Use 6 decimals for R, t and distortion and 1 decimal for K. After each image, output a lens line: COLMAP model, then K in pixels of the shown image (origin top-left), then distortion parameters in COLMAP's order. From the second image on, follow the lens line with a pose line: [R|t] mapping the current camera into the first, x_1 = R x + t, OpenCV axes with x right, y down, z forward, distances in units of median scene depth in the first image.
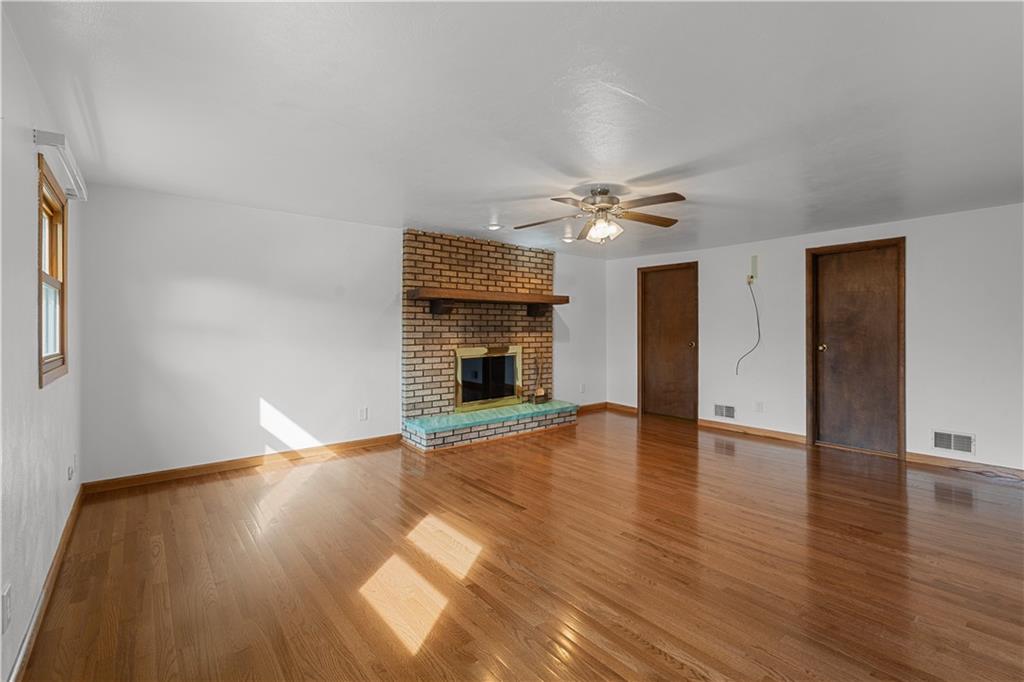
lens RADIAL K [[463.7, 0, 509.1], [0, 463.7, 338.7], [0, 0, 1]] dist [0.001199, 0.000336]
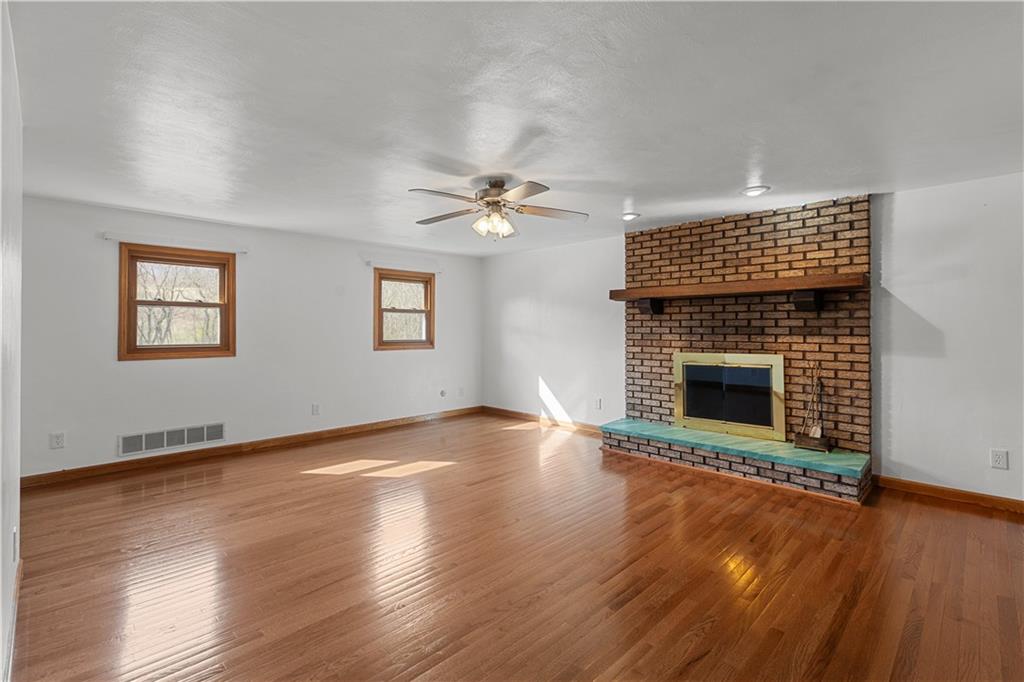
lens RADIAL K [[463.7, 0, 512.7], [0, 463.7, 337.6], [0, 0, 1]] dist [0.001199, 0.000336]
pose [[0.108603, 0.015959, -0.993957, 0.729740], [-0.024220, 0.999617, 0.013403, -0.011737], [0.993790, 0.022618, 0.108948, 0.596605]]
